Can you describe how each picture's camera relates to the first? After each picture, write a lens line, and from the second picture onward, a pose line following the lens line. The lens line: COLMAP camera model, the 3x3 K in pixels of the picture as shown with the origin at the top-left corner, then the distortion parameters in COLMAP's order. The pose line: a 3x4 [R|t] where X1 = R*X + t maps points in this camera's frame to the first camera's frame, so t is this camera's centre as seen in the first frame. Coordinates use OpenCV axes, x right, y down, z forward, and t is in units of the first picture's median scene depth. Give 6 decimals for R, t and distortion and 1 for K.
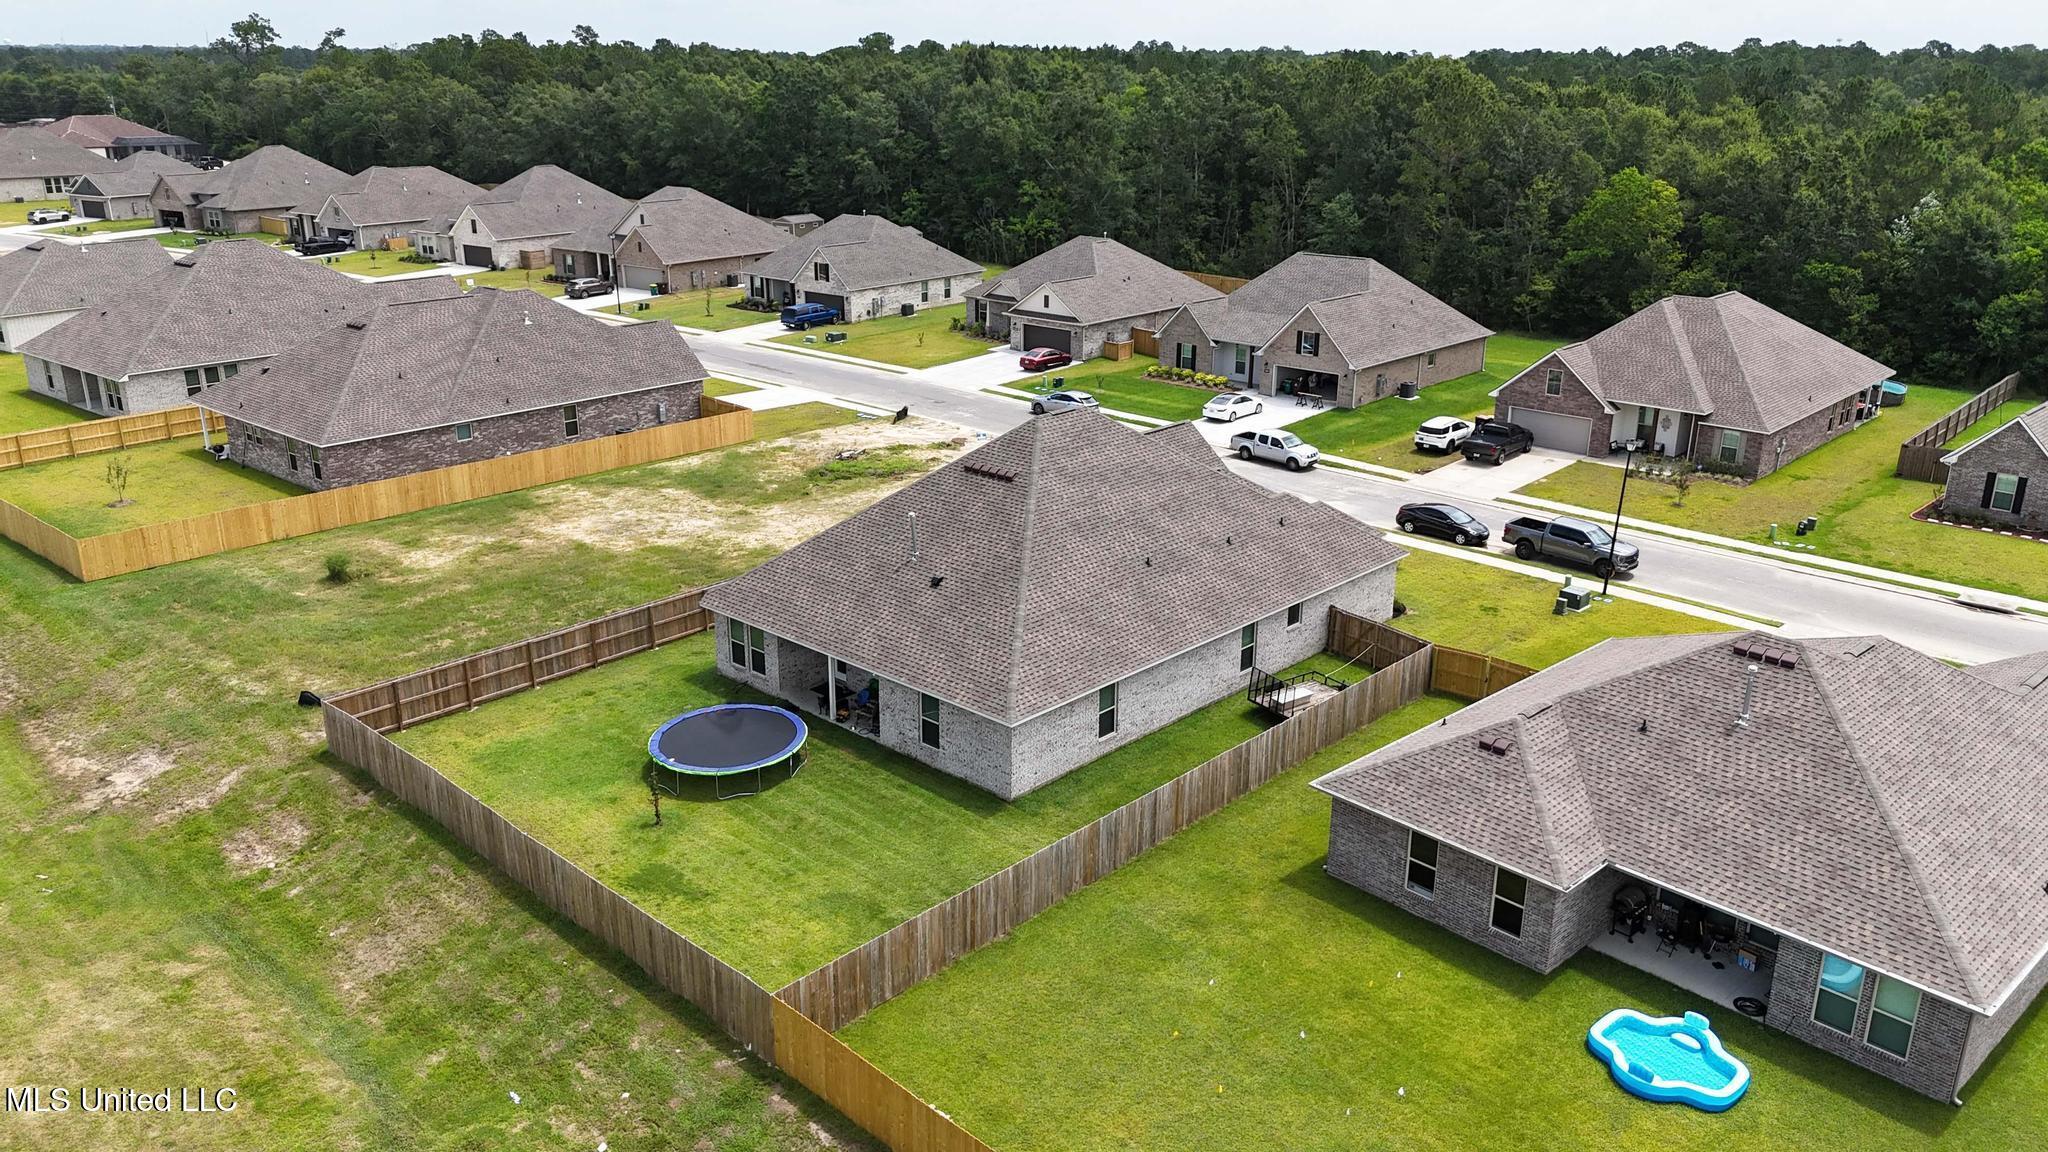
lens RADIAL K [[1504.2, 0, 1028.6], [0, 1504.2, 593.1], [0, 0, 1]] dist [0.066100, -0.059526]
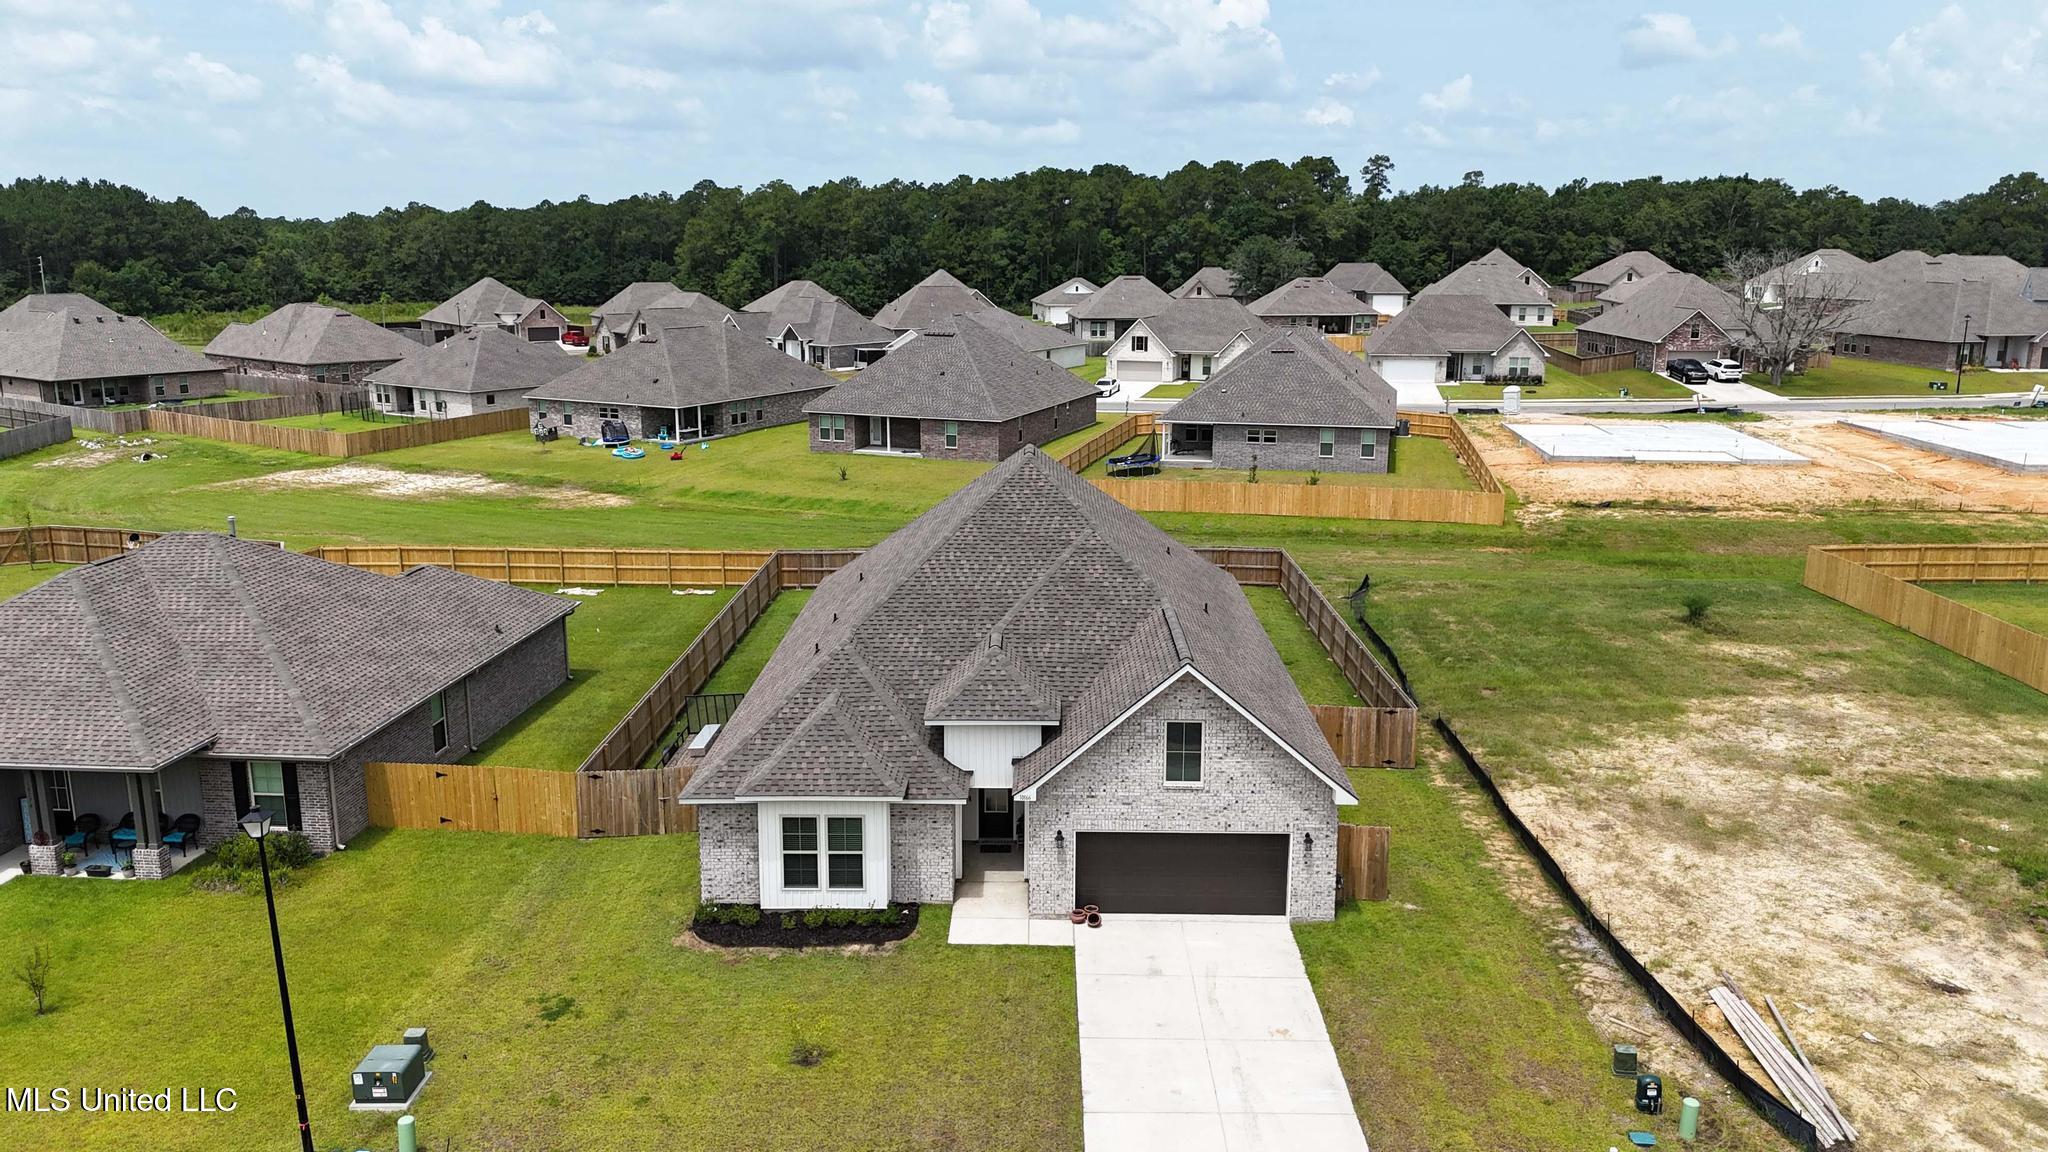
lens RADIAL K [[1504.2, 0, 1027.8], [0, 1504.2, 569.4], [0, 0, 1]] dist [0.066100, -0.059526]
pose [[-0.740143, 0.139755, -0.657766, 0.434574], [-0.227067, 0.868770, 0.440091, -0.324145], [0.632952, 0.475087, -0.611280, 1.161202]]
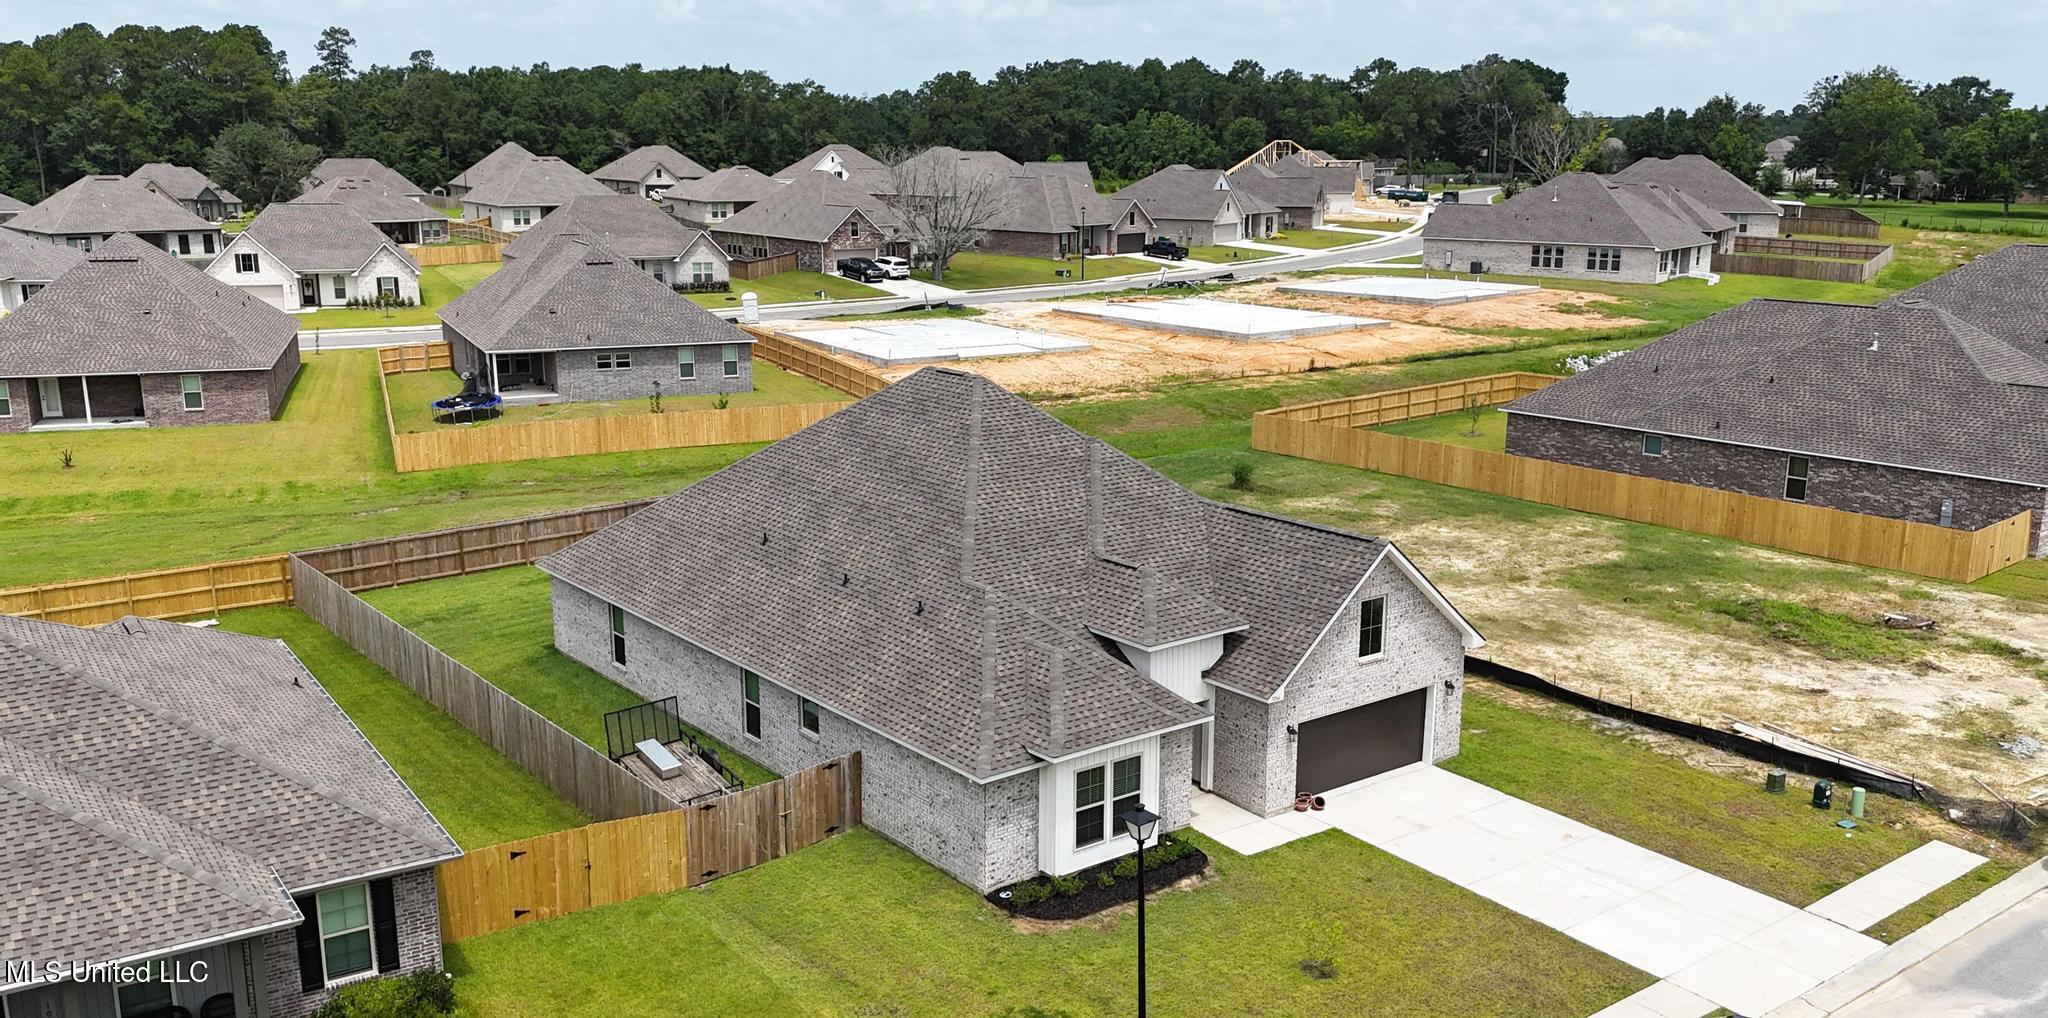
lens RADIAL K [[1716.4, 0, 1029.2], [0, 1716.4, 581.5], [0, 0, 1]] dist [0.073360, -0.083347]
pose [[-0.158903, 0.246099, -0.956130, 0.659953], [-0.330064, 0.899472, 0.286370, -0.217604], [0.930488, 0.361090, -0.061700, 0.853072]]
